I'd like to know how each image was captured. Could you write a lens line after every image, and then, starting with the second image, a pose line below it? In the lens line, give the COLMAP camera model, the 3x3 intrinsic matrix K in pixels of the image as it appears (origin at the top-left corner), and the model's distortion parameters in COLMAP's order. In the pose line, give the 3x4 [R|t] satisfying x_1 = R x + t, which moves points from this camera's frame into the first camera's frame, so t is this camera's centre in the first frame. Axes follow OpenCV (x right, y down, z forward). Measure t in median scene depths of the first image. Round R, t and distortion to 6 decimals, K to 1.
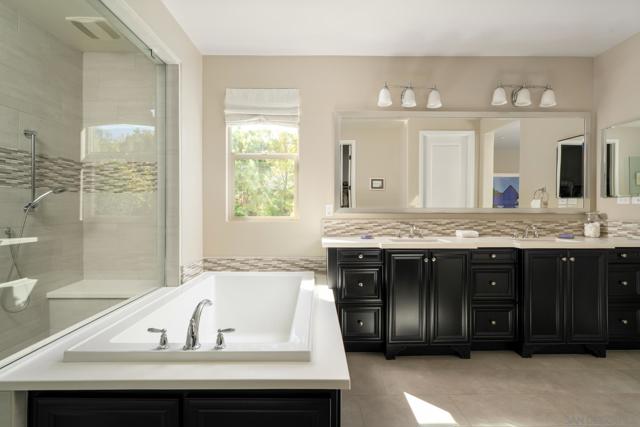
lens RADIAL K [[302.7, 0, 320.0], [0, 302.7, 213.5], [0, 0, 1]] dist [-0.000681, -0.000200]
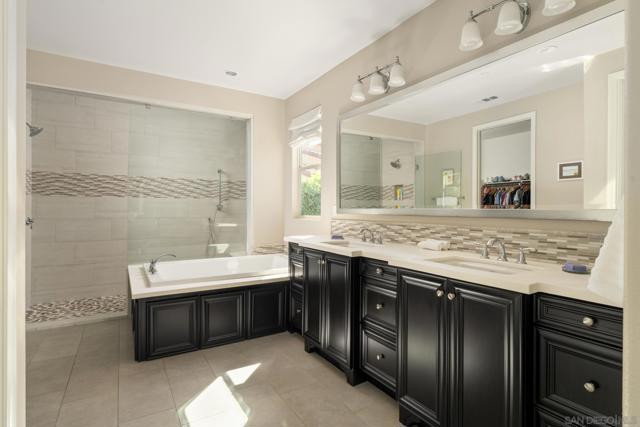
lens RADIAL K [[328.2, 0, 320.0], [0, 328.2, 213.5], [0, 0, 1]] dist [-0.001721, -0.000110]
pose [[0.518250, 0.014933, -0.855099, 0.995303], [-0.014054, 0.999861, 0.008943, -0.010548], [0.855114, 0.007383, 0.518388, 0.352648]]
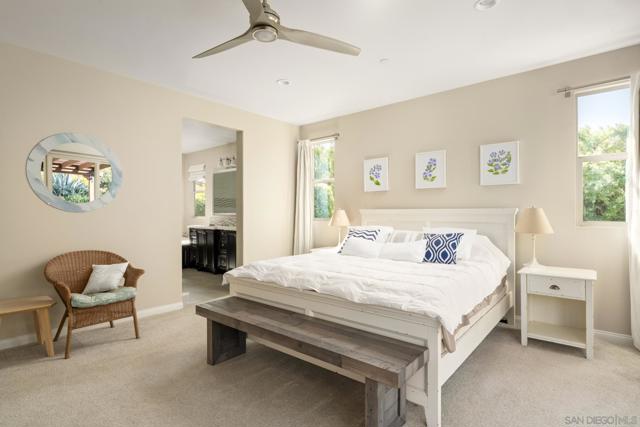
lens RADIAL K [[328.2, 0, 320.0], [0, 328.2, 213.5], [0, 0, 1]] dist [-0.001721, -0.000110]
pose [[0.756405, 0.002692, -0.654098, 2.297017], [-0.008409, 0.999949, -0.005610, -0.005233], [0.654049, 0.009744, 0.756389, -0.358108]]
